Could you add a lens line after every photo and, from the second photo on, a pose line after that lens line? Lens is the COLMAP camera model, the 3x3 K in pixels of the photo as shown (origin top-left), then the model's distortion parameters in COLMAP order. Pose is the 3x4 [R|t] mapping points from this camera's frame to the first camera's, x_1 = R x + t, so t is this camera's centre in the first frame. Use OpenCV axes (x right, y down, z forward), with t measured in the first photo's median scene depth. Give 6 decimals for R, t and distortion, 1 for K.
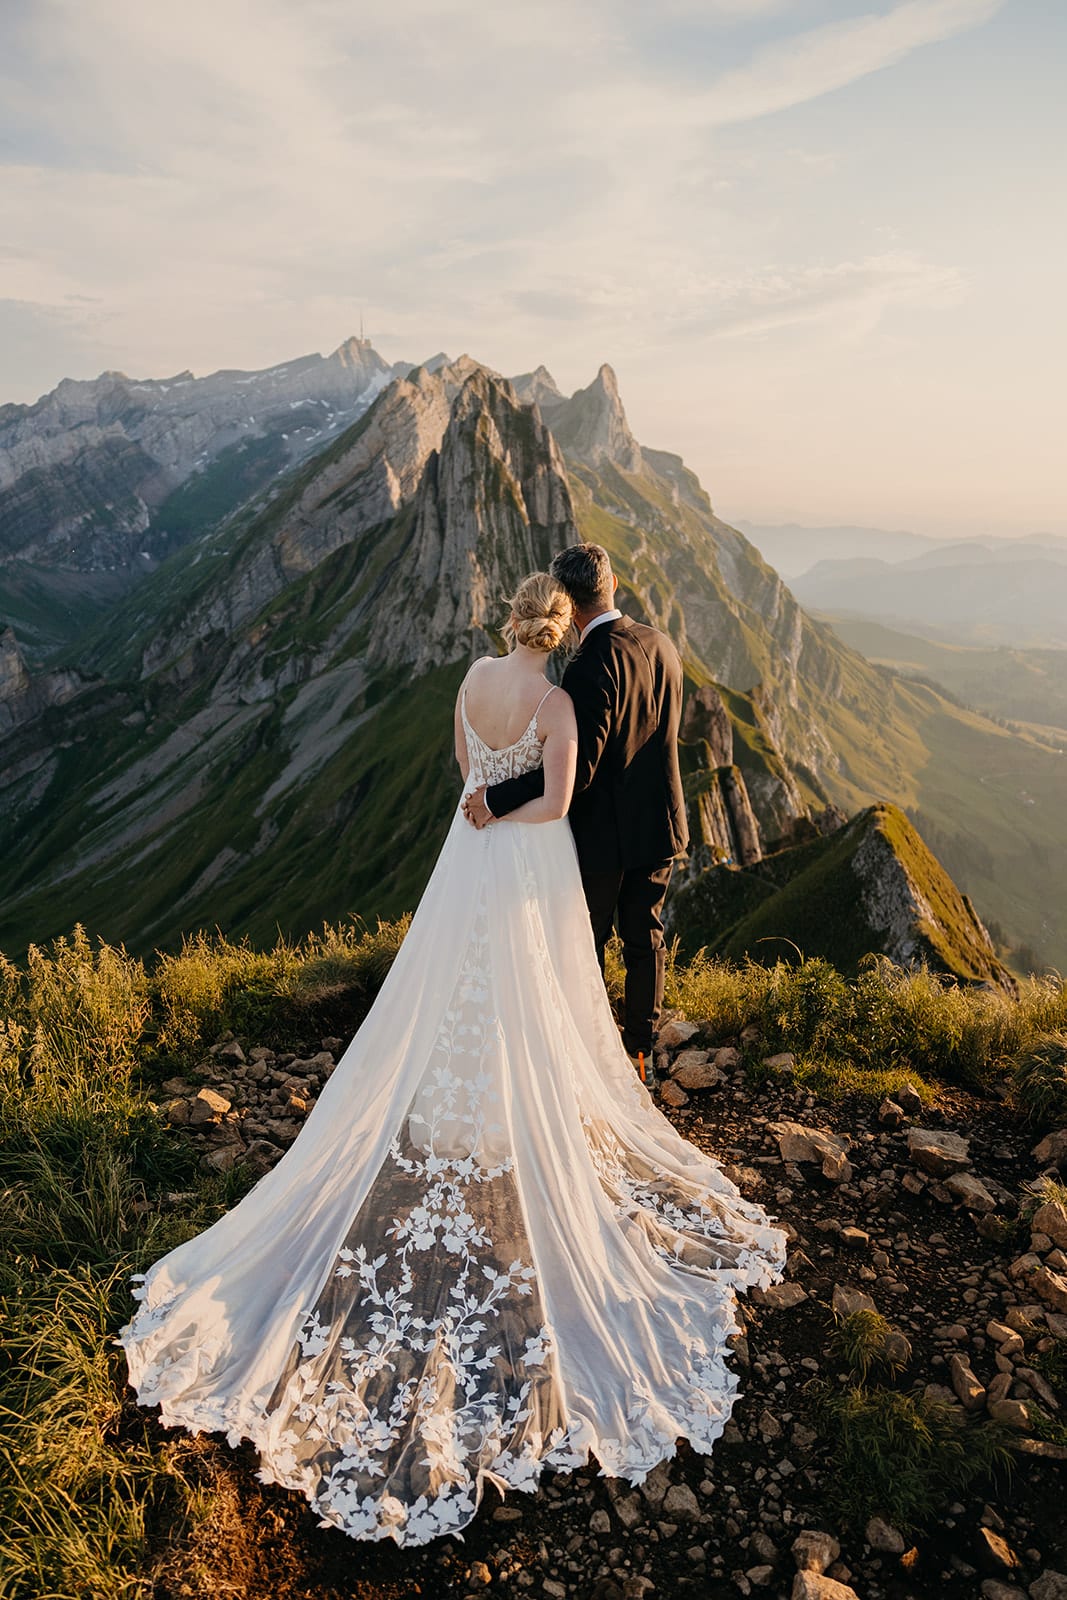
lens RADIAL K [[1120.1, 0, 529.6], [0, 1120.1, 806.5], [0, 0, 1]] dist [0.001356, 0.000275]
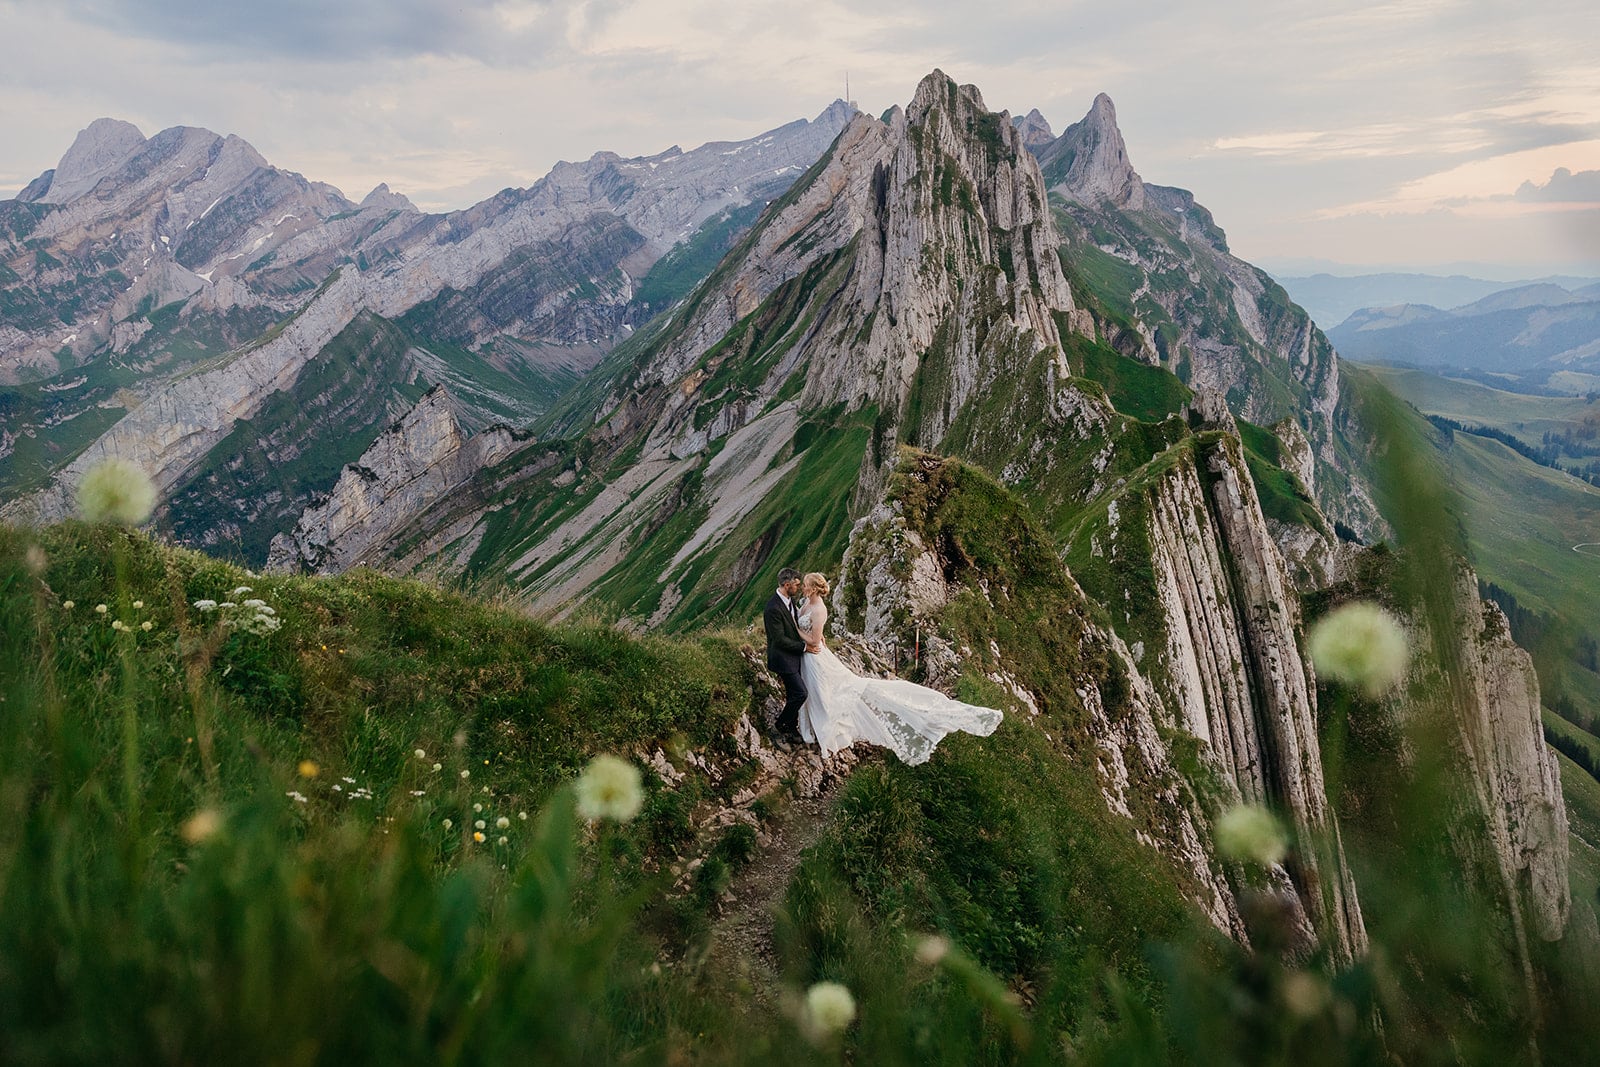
lens RADIAL K [[1120.1, 0, 815.3], [0, 1120.1, 539.9], [0, 0, 1]] dist [0.001356, 0.000275]
pose [[0.980368, -0.006942, -0.197055, 0.029822], [-0.001124, 0.999167, -0.040793, 0.008833], [0.197174, 0.040214, 0.979543, 0.141806]]
